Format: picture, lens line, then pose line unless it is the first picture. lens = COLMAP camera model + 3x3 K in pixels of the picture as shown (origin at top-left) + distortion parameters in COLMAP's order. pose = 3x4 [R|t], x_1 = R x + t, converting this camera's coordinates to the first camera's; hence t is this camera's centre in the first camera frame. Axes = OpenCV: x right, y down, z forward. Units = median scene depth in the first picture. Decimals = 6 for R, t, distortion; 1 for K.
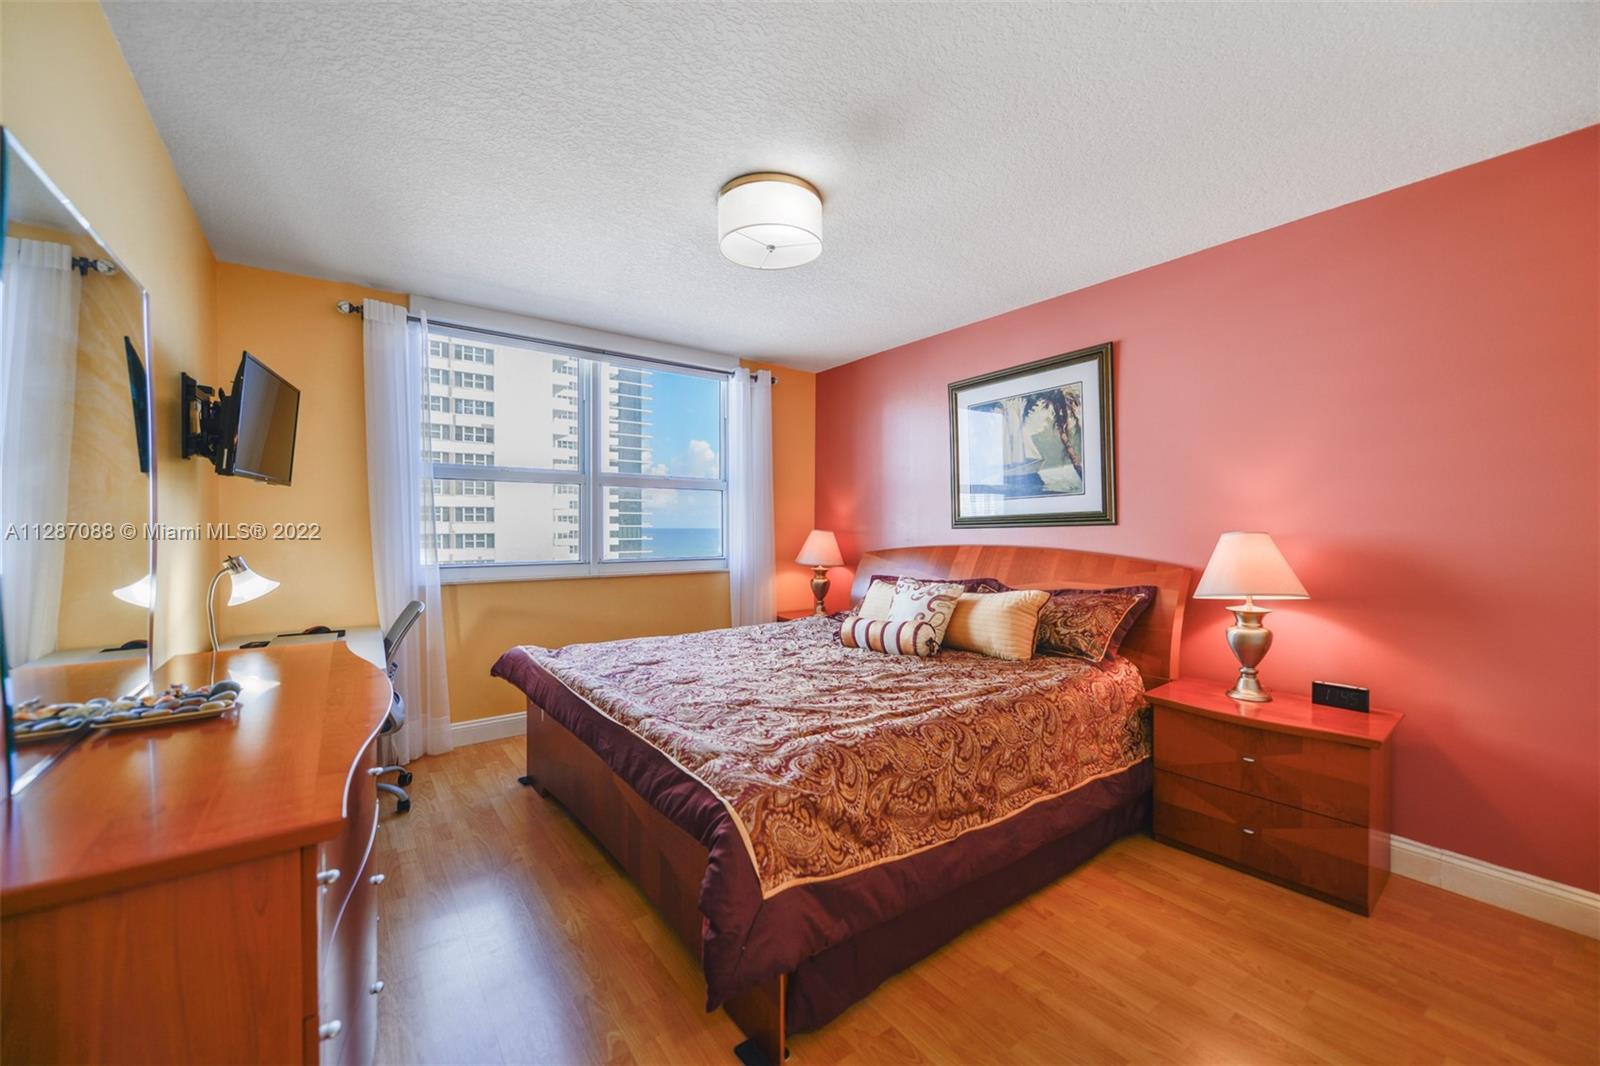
lens RADIAL K [[647.8, 0, 810.6], [0, 647.8, 522.1], [0, 0, 1]] dist [-0.001409, 0.000027]
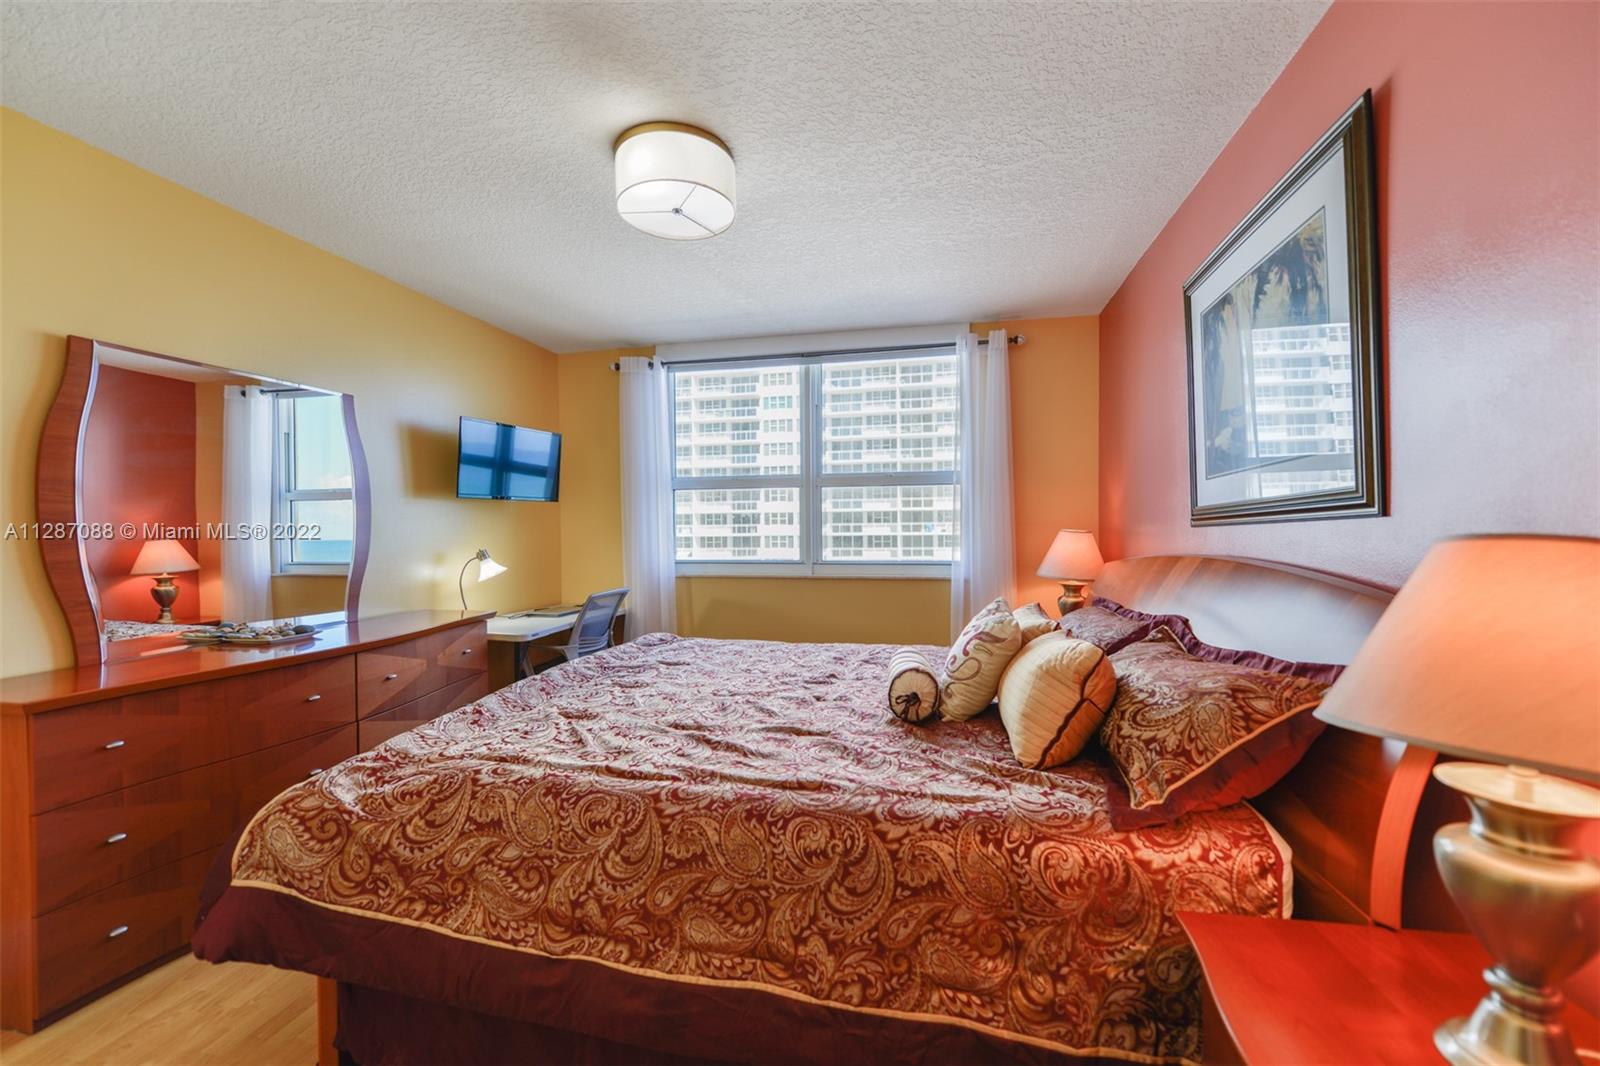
lens RADIAL K [[646.1, 0, 782.3], [0, 646.1, 522.9], [0, 0, 1]] dist [0.001051, 0.000040]
pose [[0.637035, -0.015217, -0.770685, 0.807905], [0.015164, 0.999859, -0.007208, 0.009446], [0.770686, -0.007095, 0.637176, 0.627389]]
